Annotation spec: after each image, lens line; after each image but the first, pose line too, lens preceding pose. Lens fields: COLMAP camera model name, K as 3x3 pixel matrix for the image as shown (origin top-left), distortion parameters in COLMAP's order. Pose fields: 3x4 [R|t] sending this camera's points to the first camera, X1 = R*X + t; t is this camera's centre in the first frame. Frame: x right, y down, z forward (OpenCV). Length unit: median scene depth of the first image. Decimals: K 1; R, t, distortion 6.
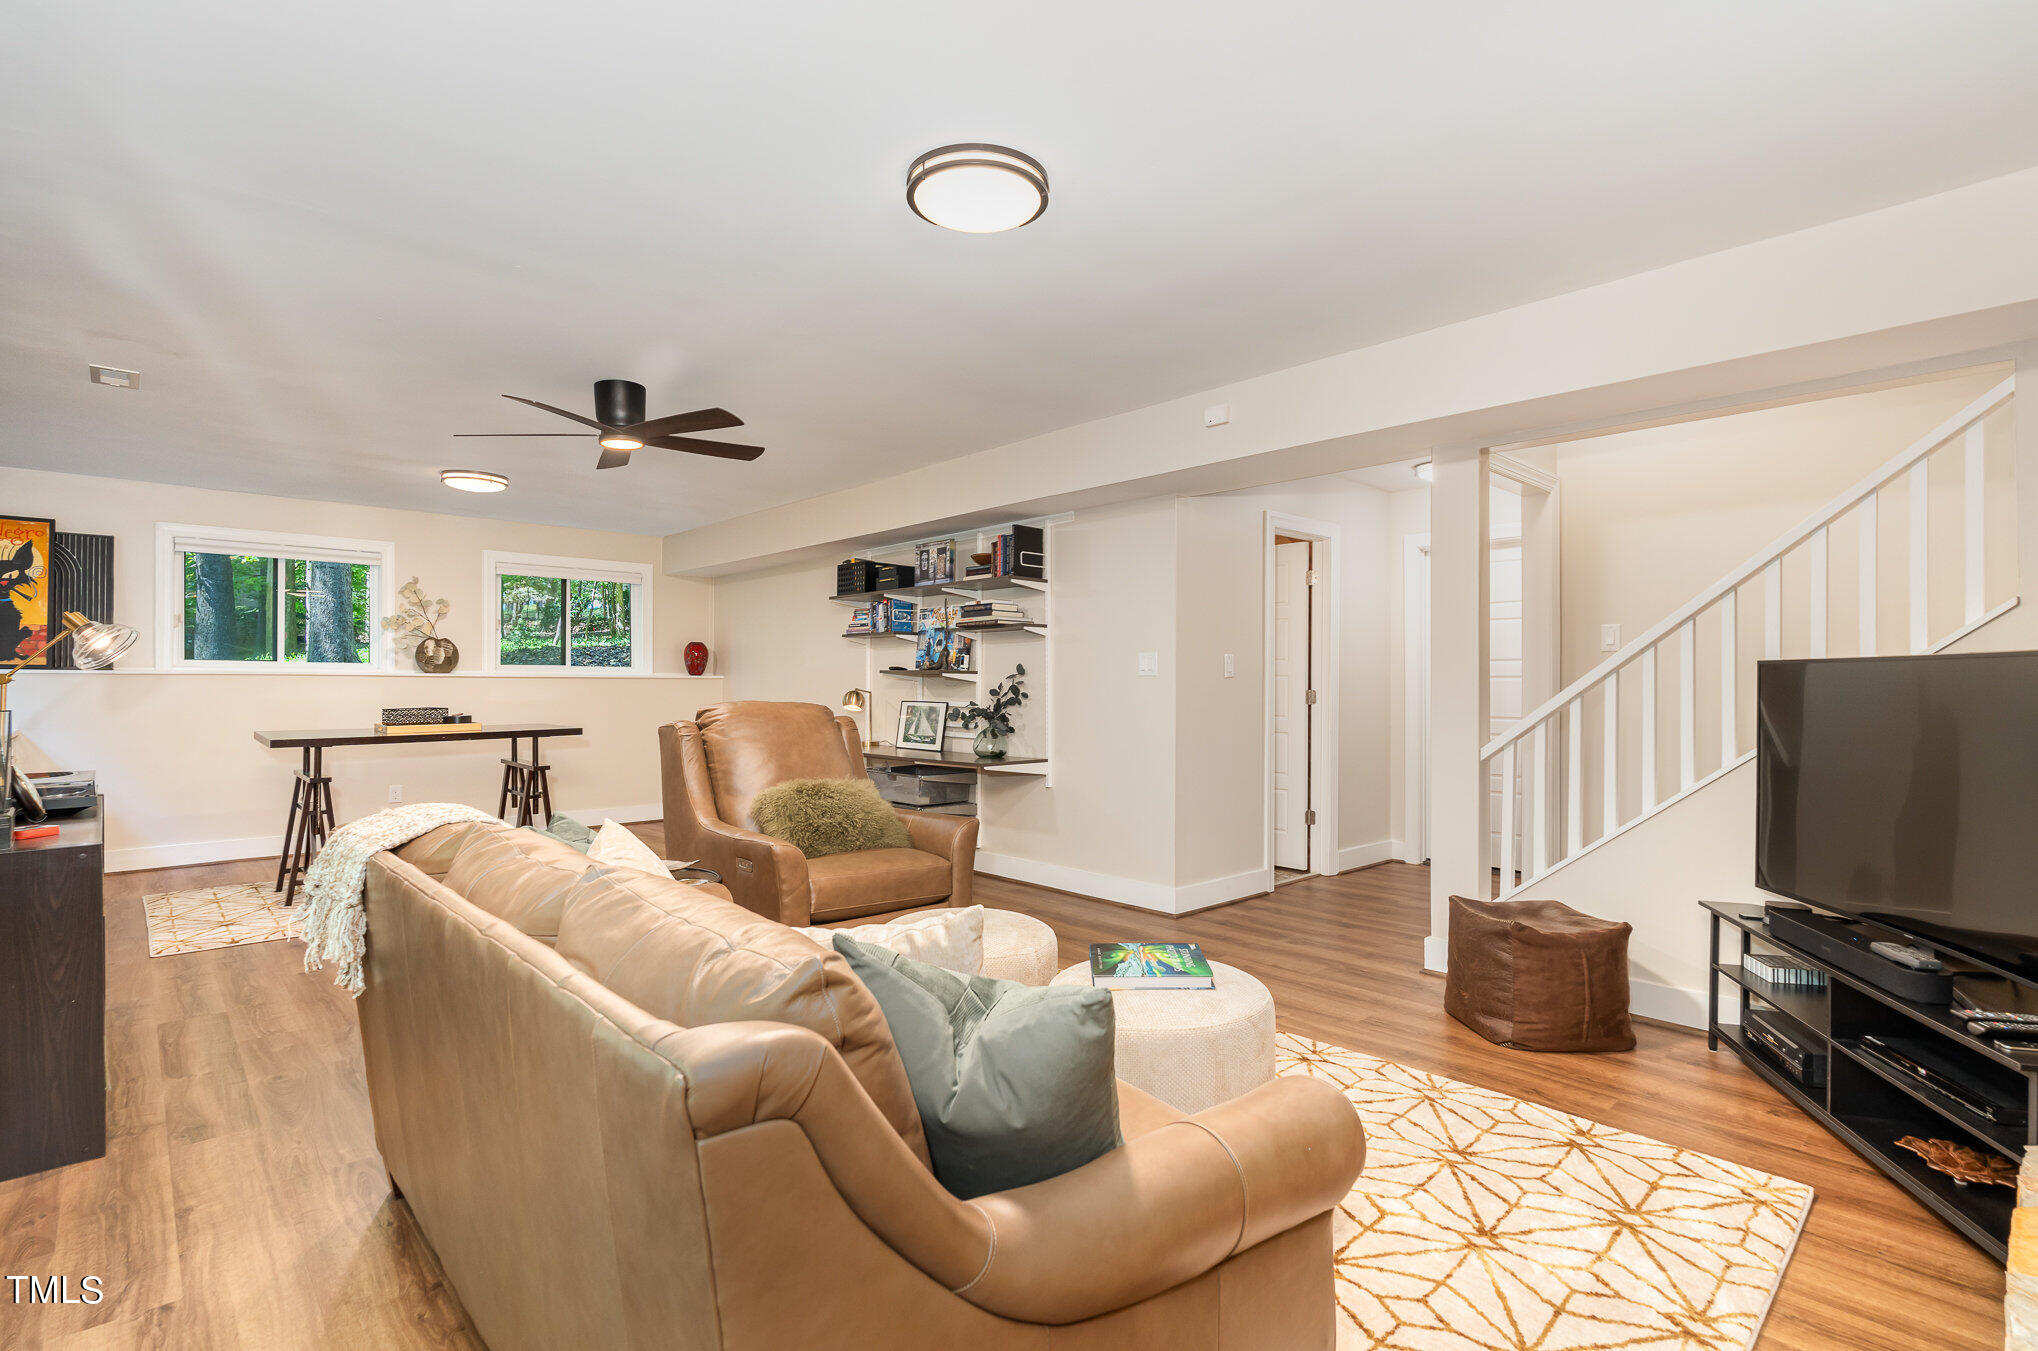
lens RADIAL K [[967.8, 0, 1019.0], [0, 967.8, 675.5], [0, 0, 1]] dist [0.000620, -0.000378]
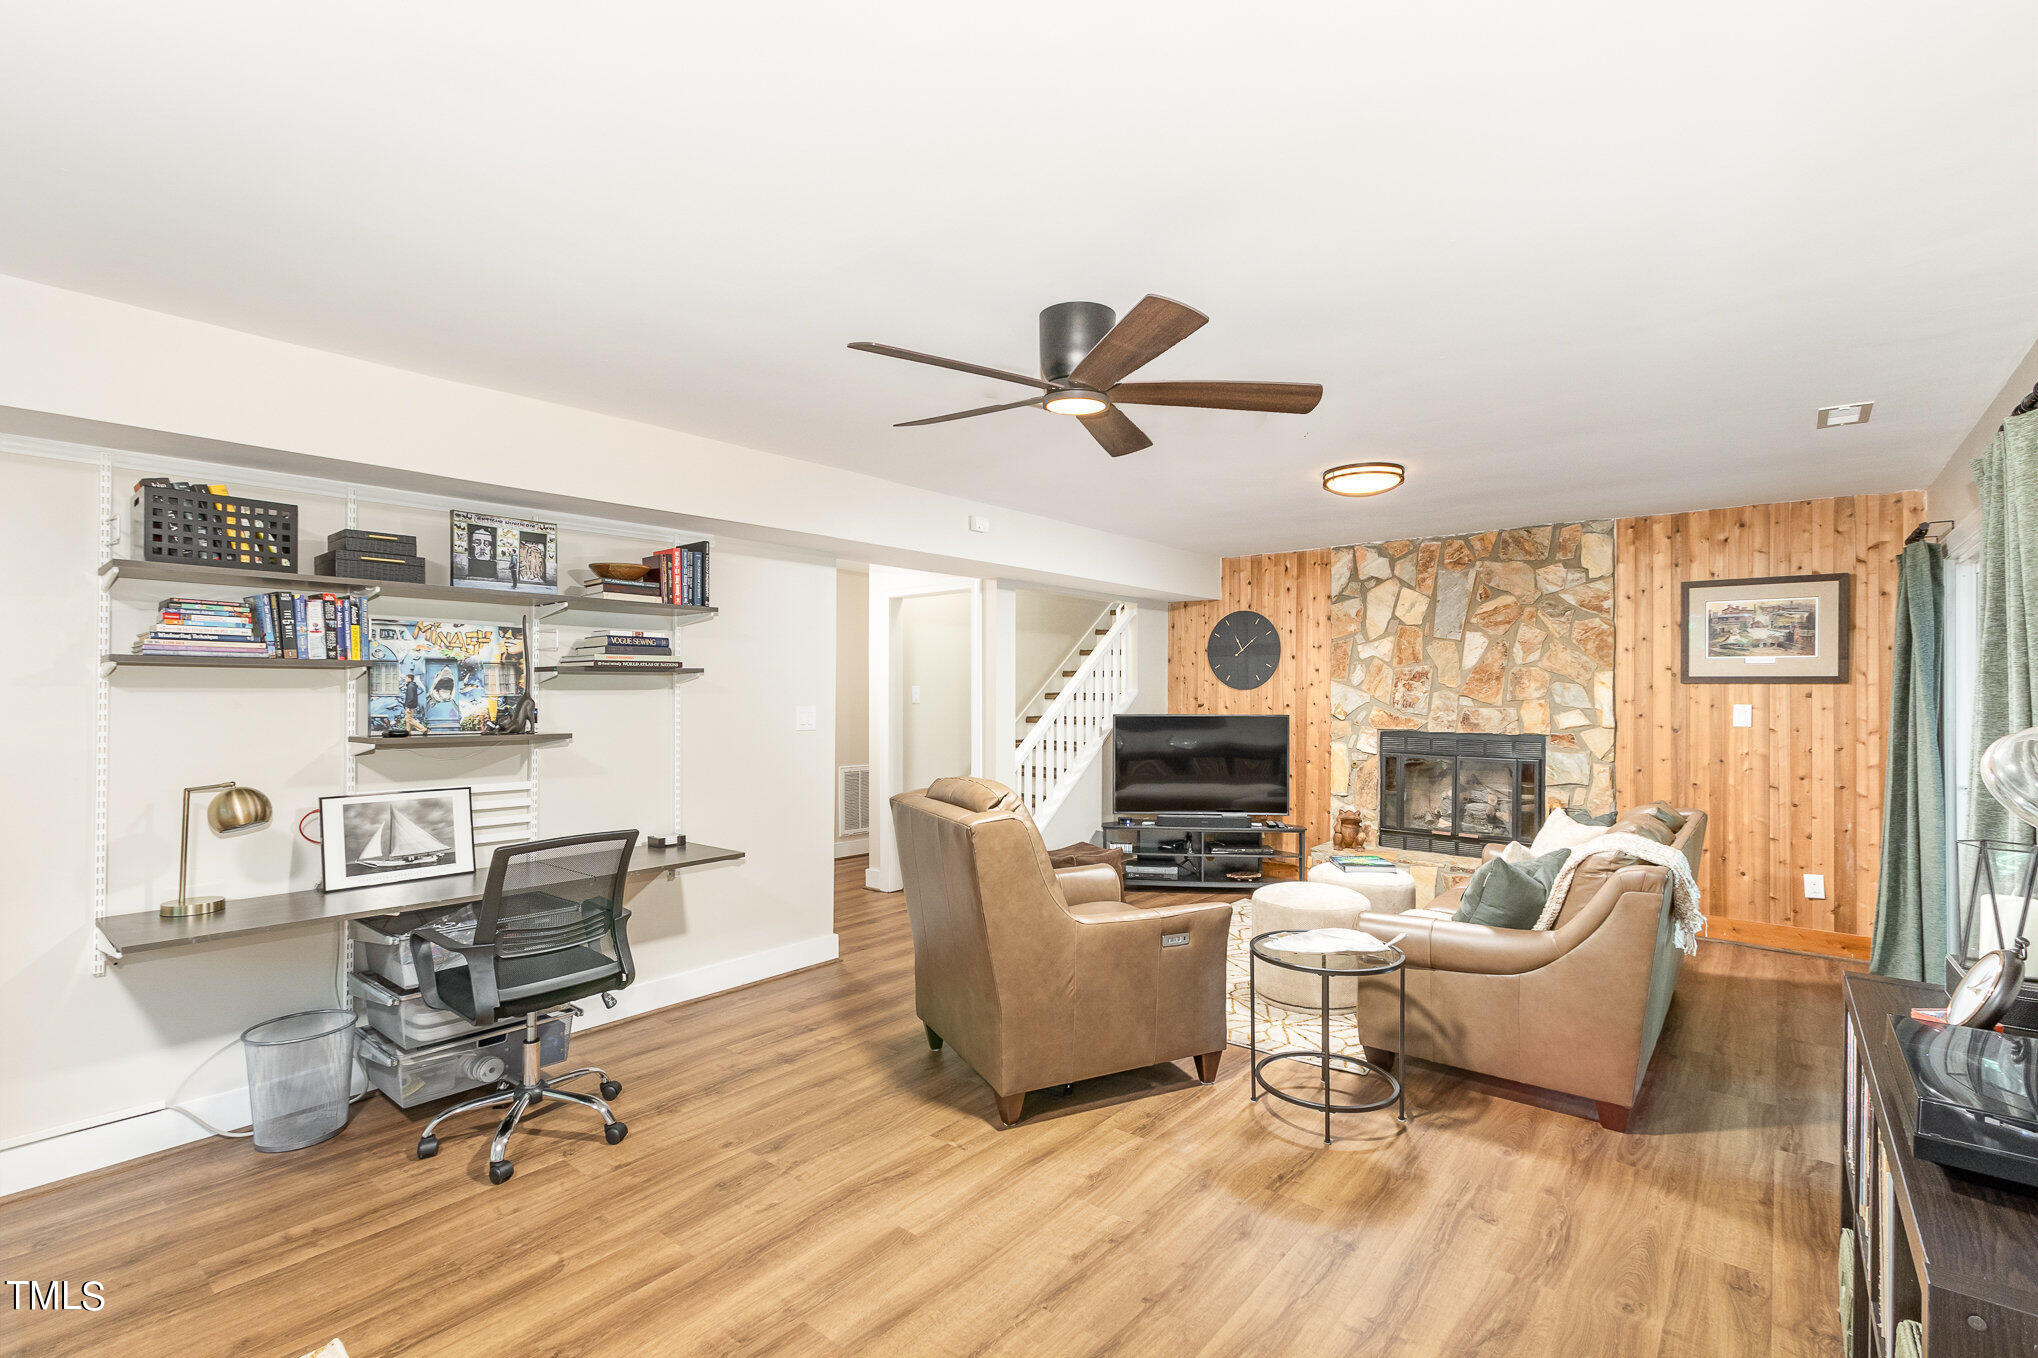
lens RADIAL K [[925.3, 0, 1019.0], [0, 925.3, 679.0], [0, 0, 1]] dist [-0.000896, -0.000014]
pose [[-0.133560, 0.013741, 0.990946, -0.668729], [-0.008314, 0.999853, -0.014985, -0.031778], [-0.991006, -0.010240, -0.133426, 0.737176]]
